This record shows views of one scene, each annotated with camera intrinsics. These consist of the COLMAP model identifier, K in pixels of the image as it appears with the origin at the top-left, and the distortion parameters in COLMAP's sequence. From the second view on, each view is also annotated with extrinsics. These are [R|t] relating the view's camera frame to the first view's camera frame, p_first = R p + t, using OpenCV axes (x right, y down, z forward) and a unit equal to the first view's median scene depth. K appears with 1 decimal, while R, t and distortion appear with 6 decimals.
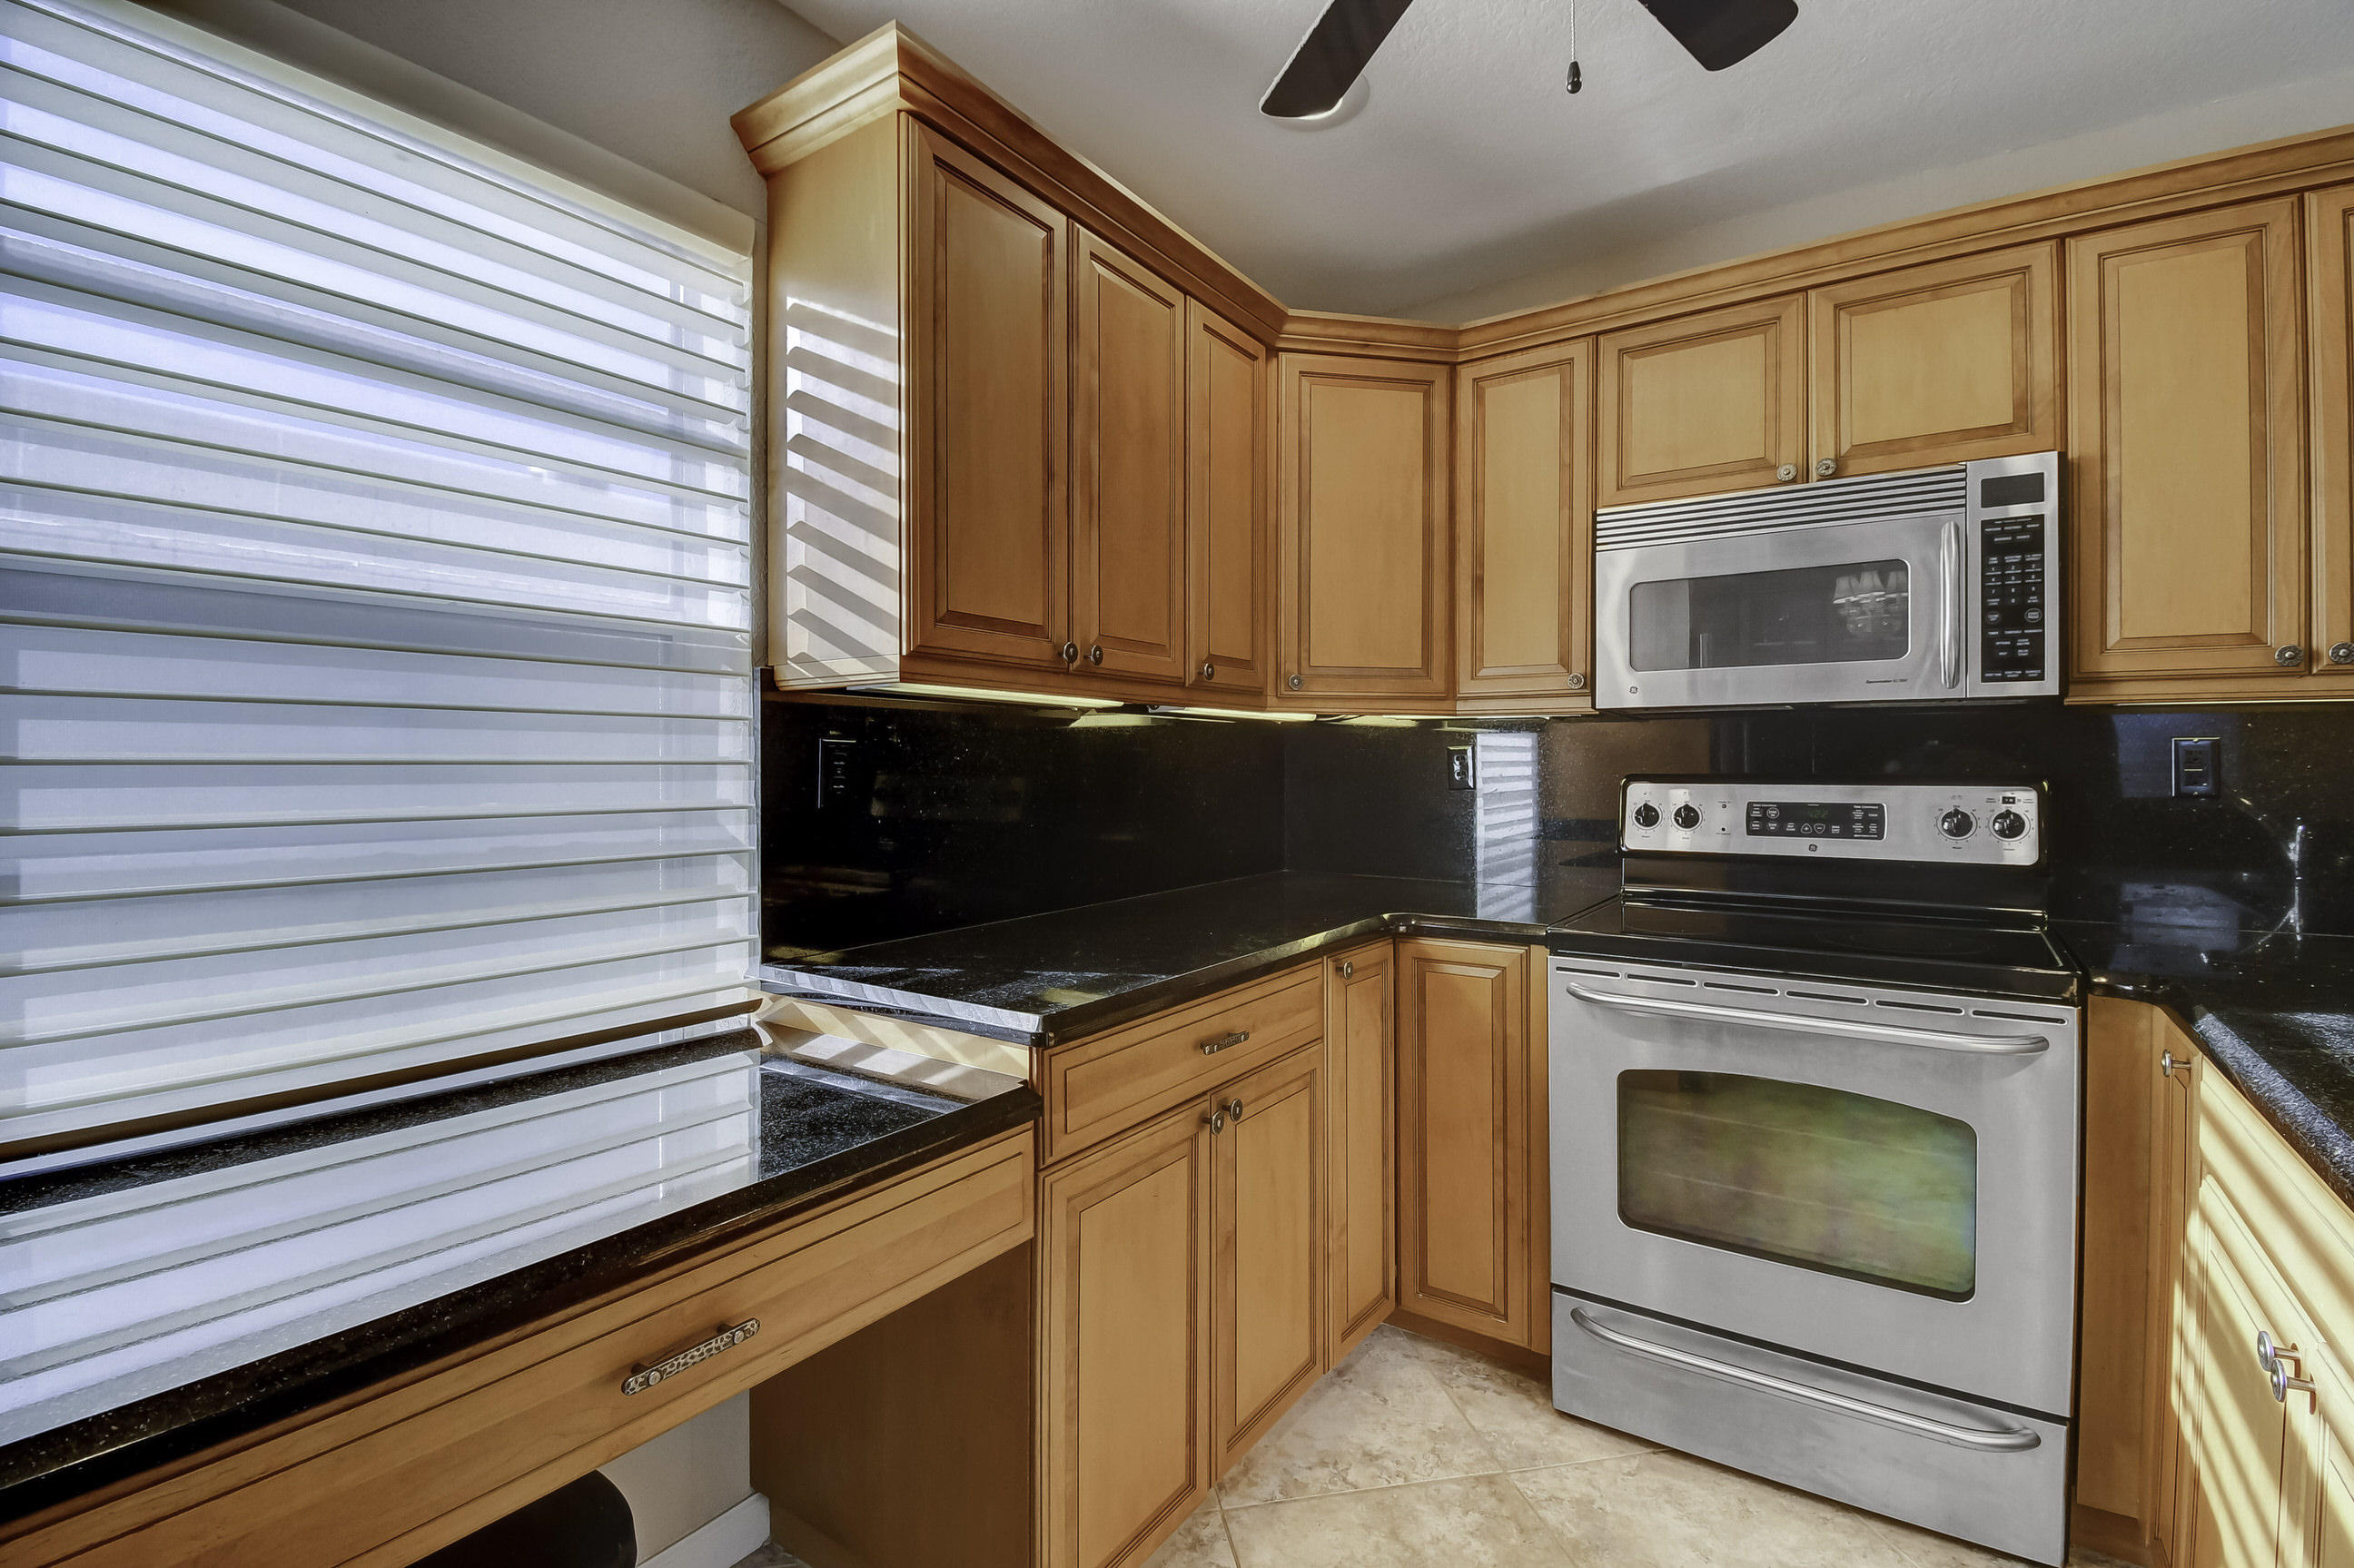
lens RADIAL K [[1057.9, 0, 1189.7], [0, 1057.9, 771.6], [0, 0, 1]] dist [0.006196, -0.018689]
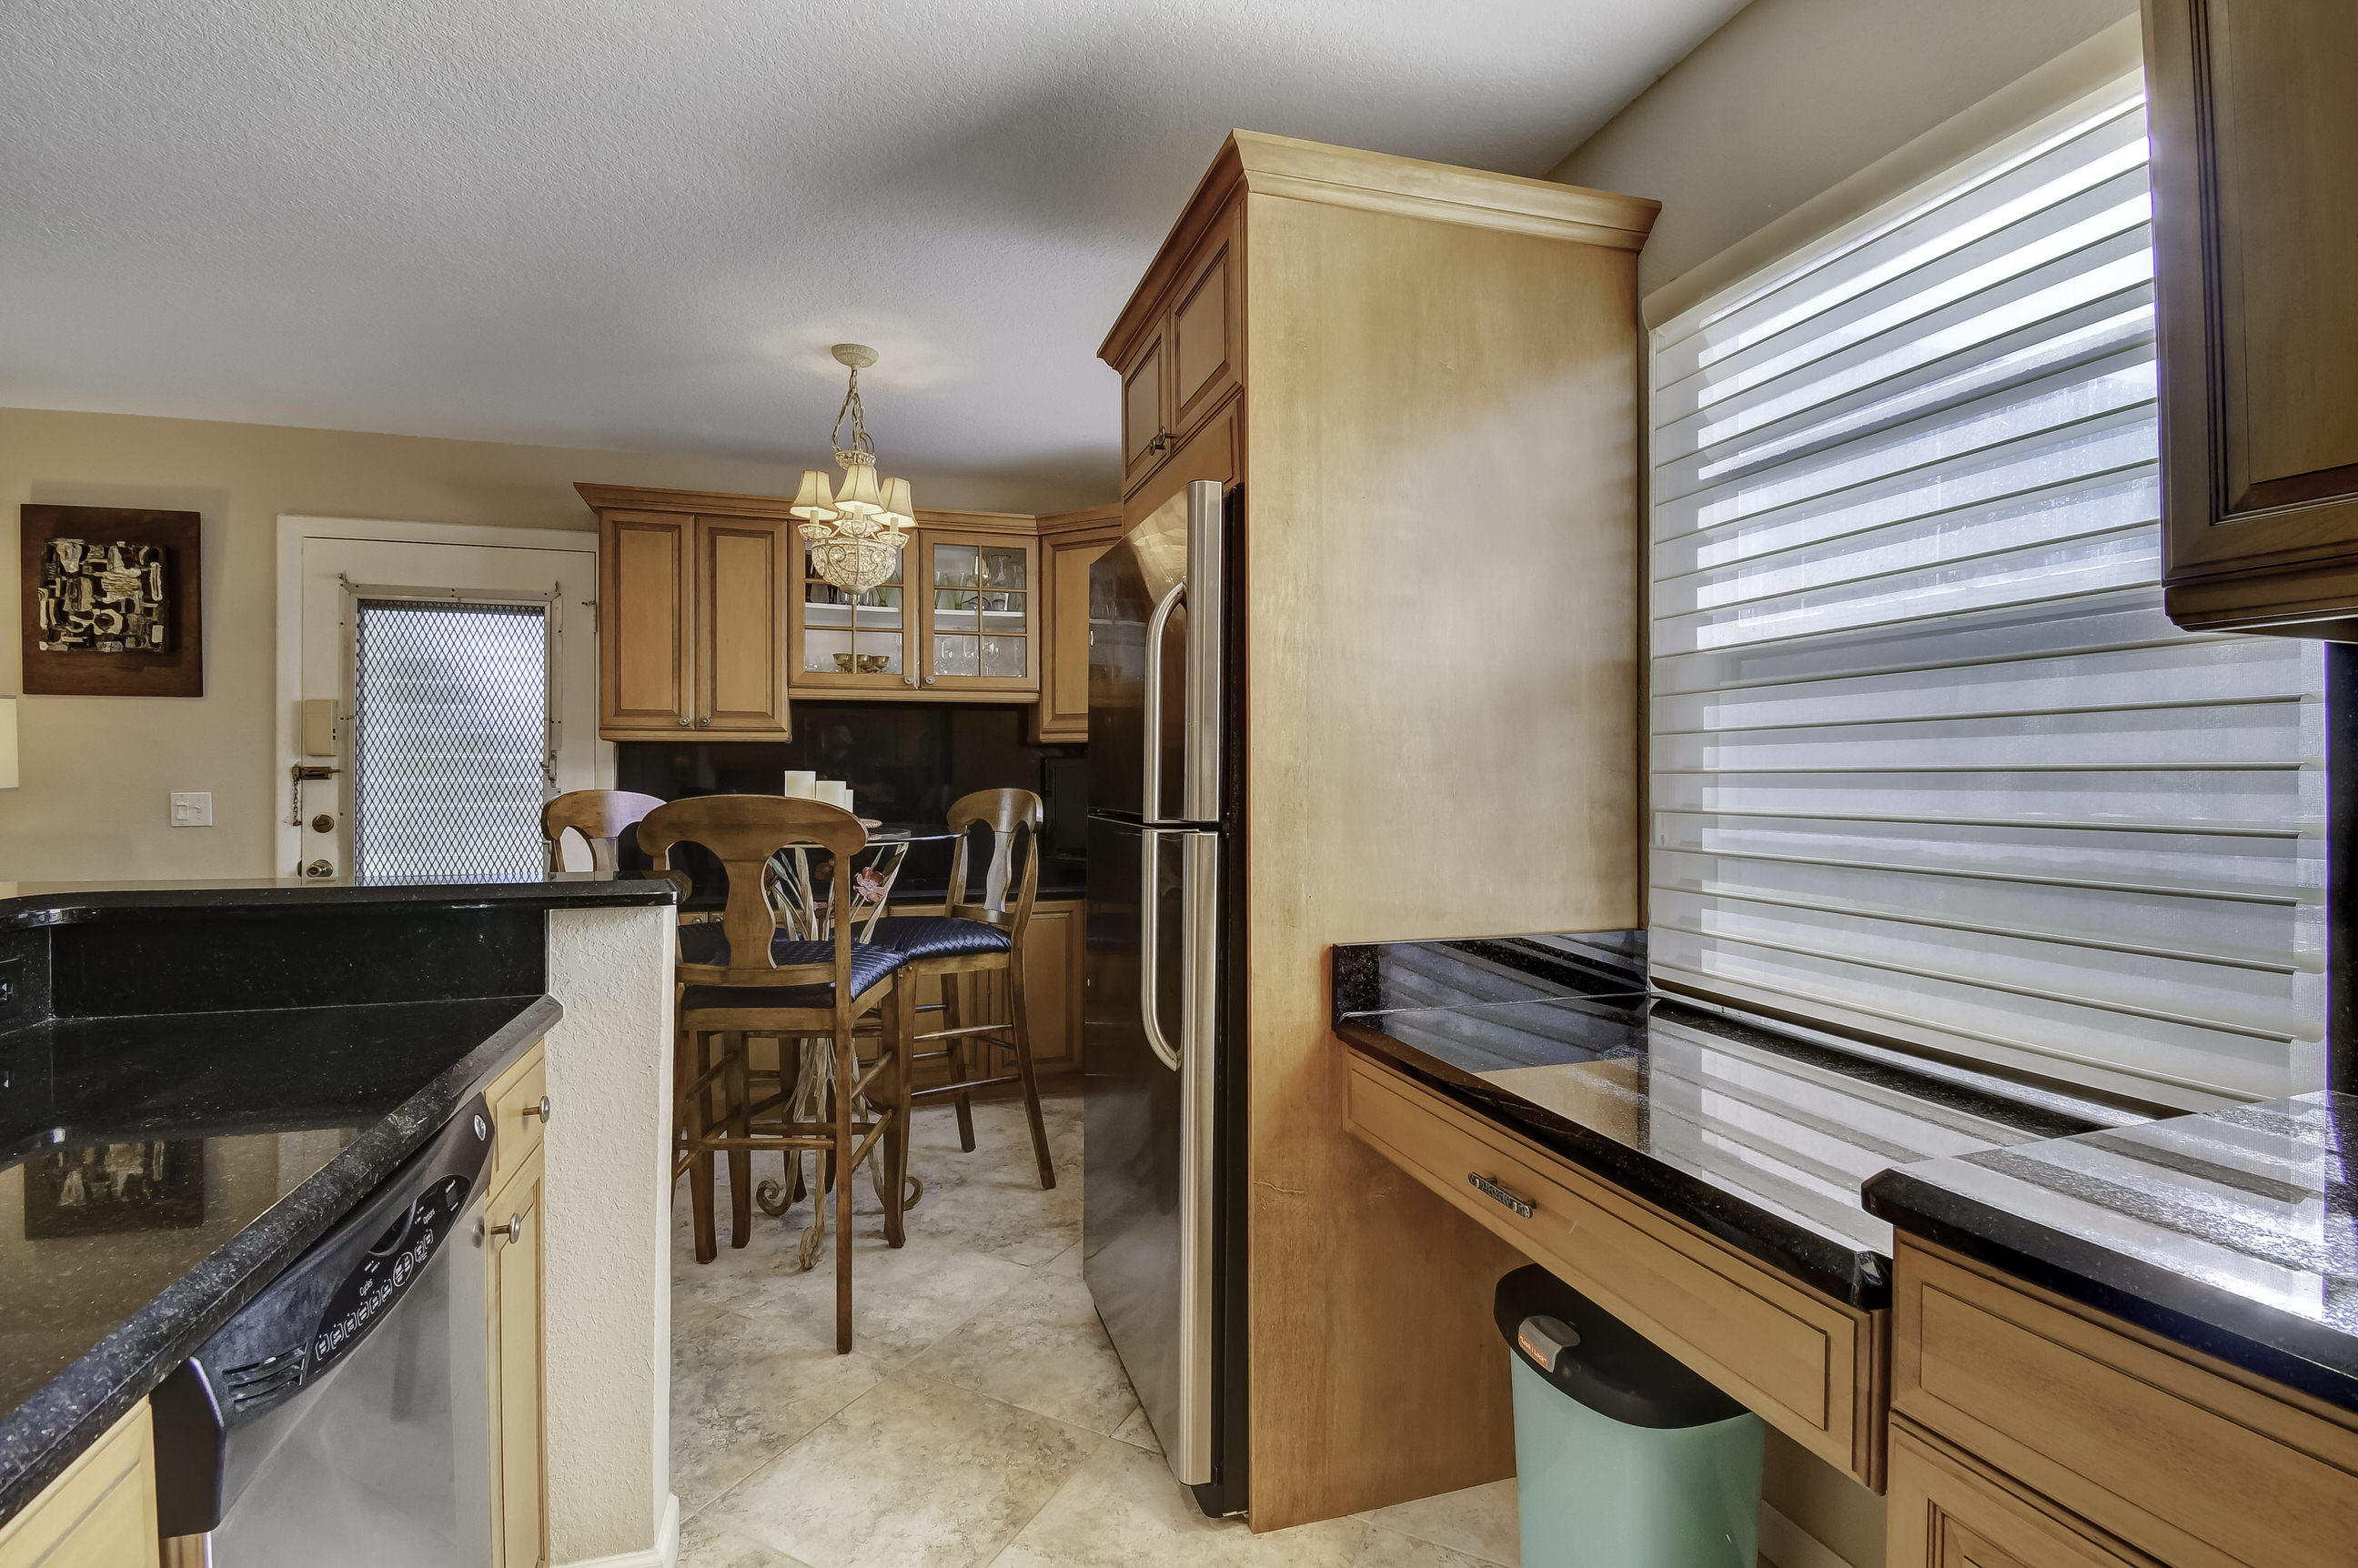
lens RADIAL K [[1059.7, 0, 1172.1], [0, 1059.7, 773.5], [0, 0, 1]] dist [0.006196, -0.018689]
pose [[-0.611558, 0.005905, -0.791178, 0.433636], [0.004863, 0.999981, 0.003704, -0.009428], [0.791185, -0.001582, -0.611575, 0.722001]]
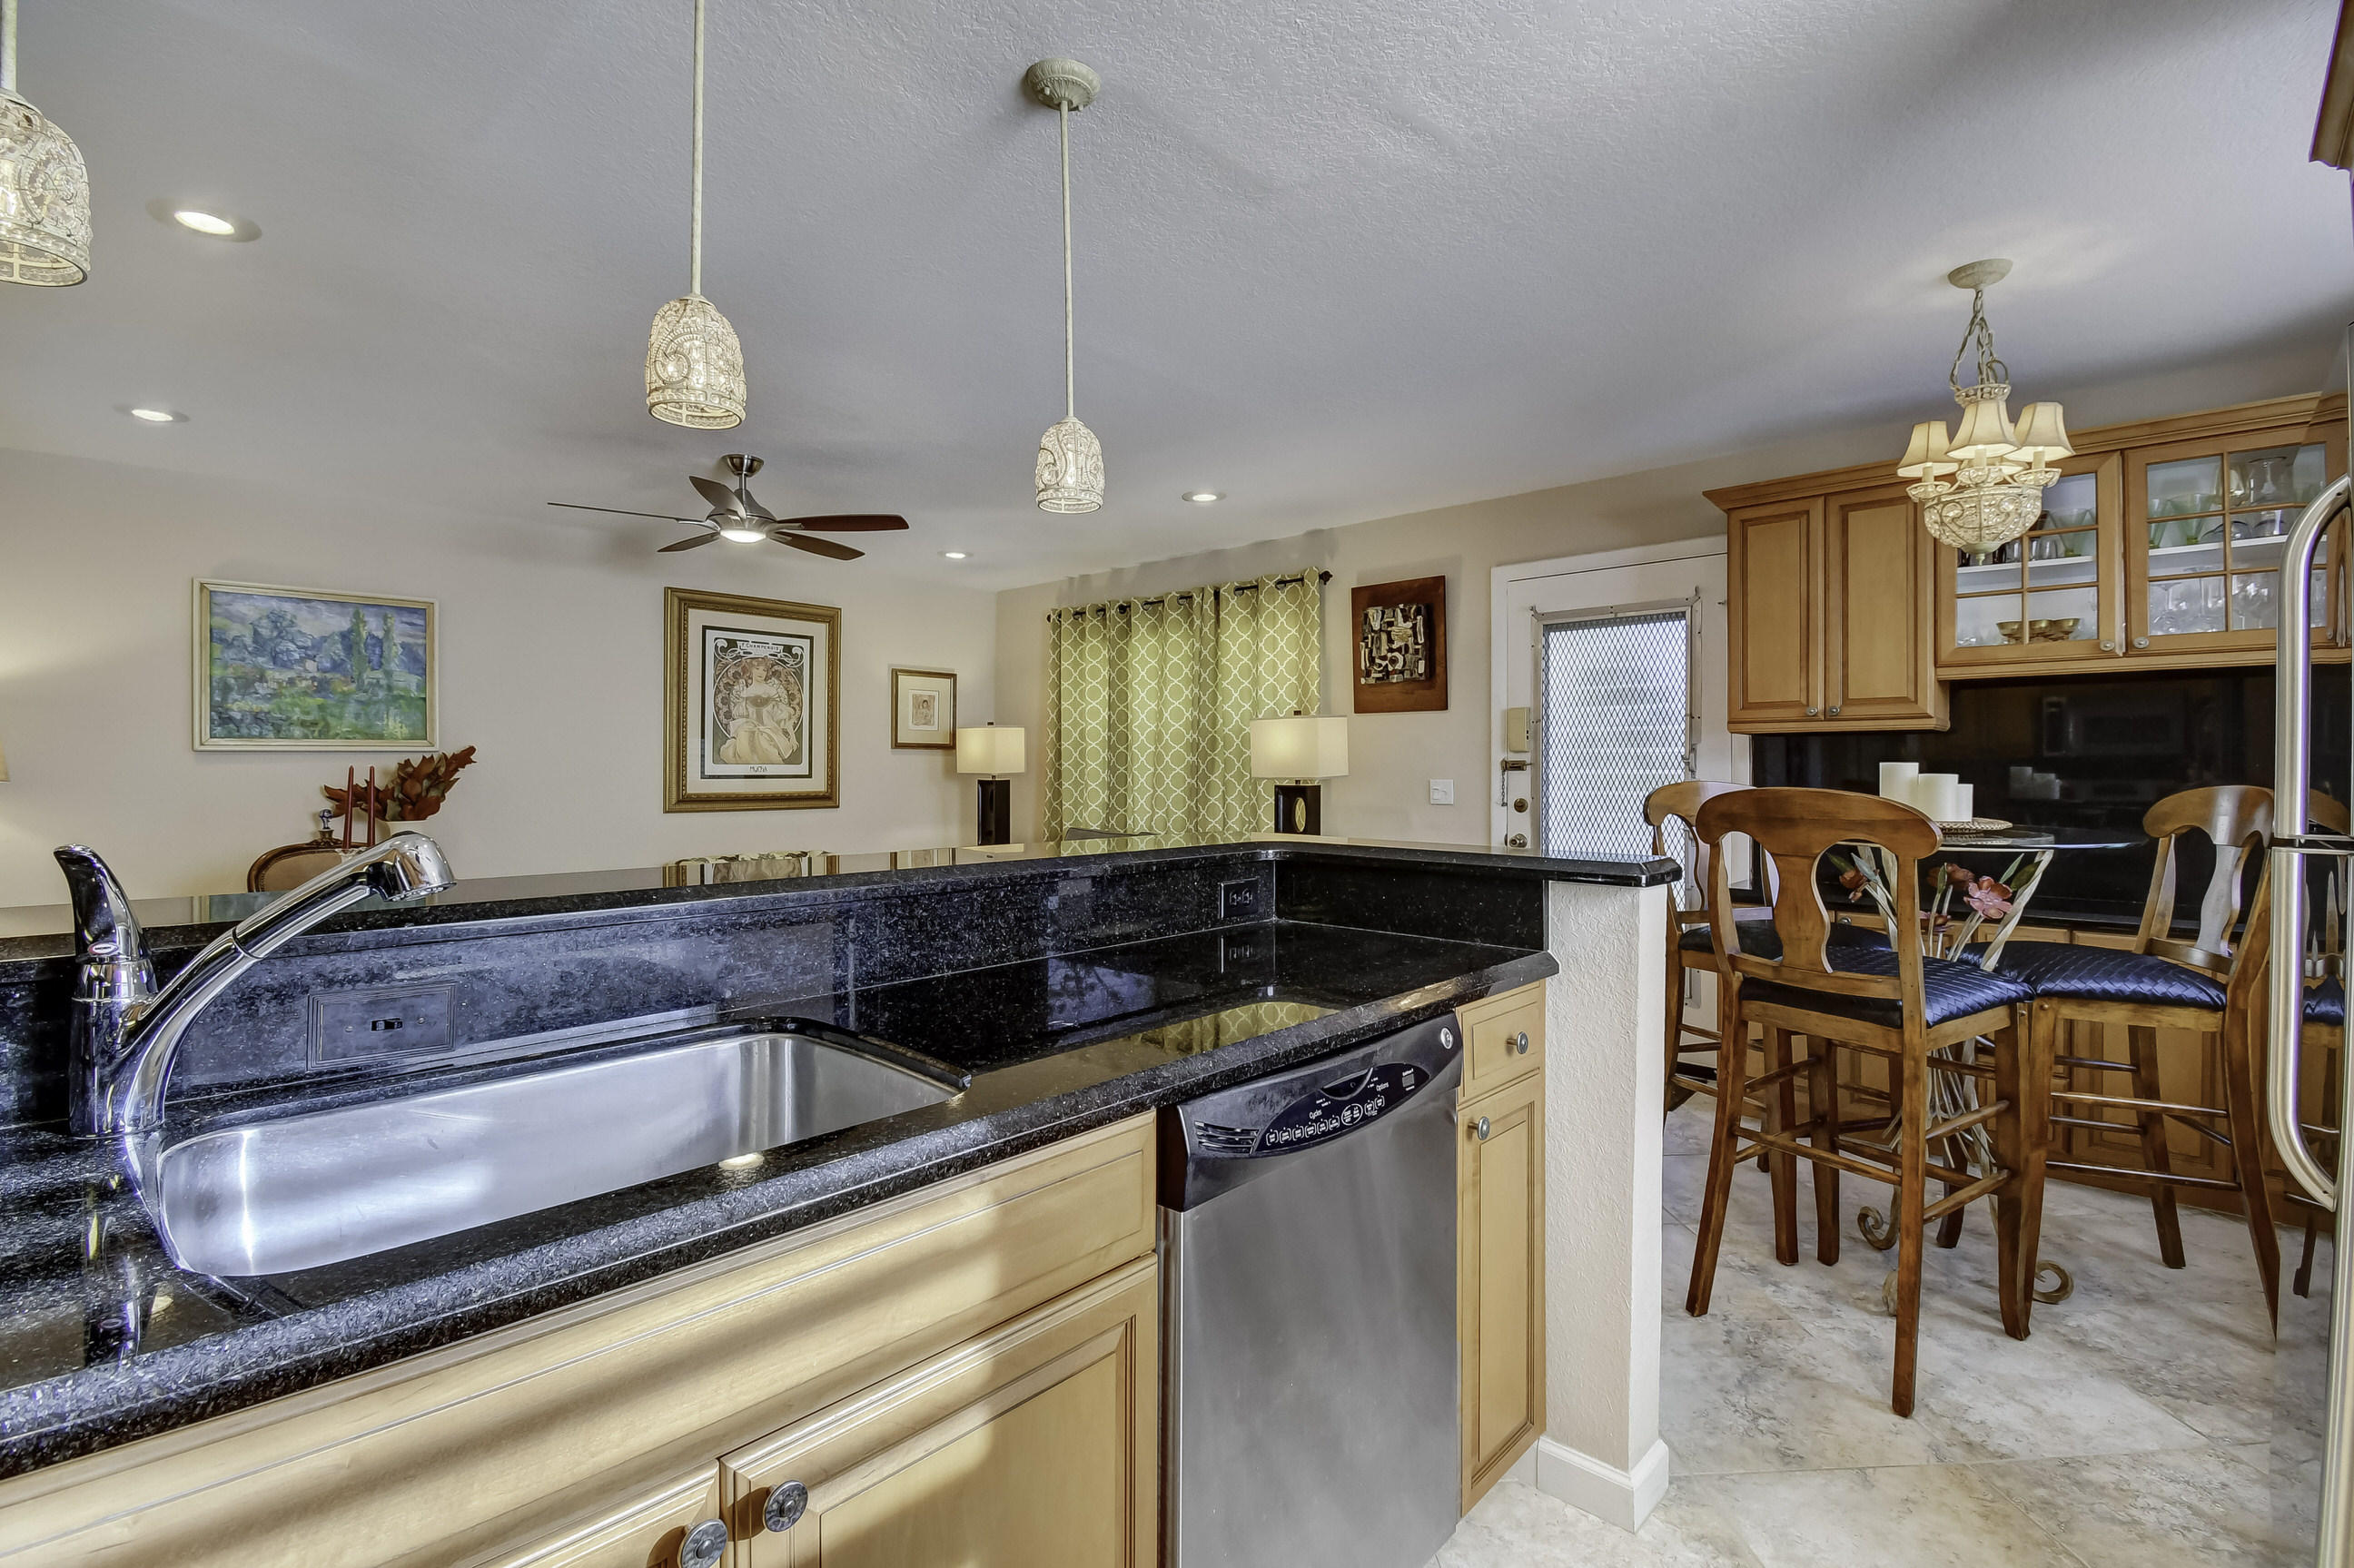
lens RADIAL K [[1057.9, 0, 1180.0], [0, 1057.9, 765.7], [0, 0, 1]] dist [0.006196, -0.018689]
pose [[-0.989071, 0.008099, 0.147216, 0.274184], [0.007746, 0.999966, -0.002970, -0.009322], [-0.147235, -0.001797, -0.989100, 0.851089]]
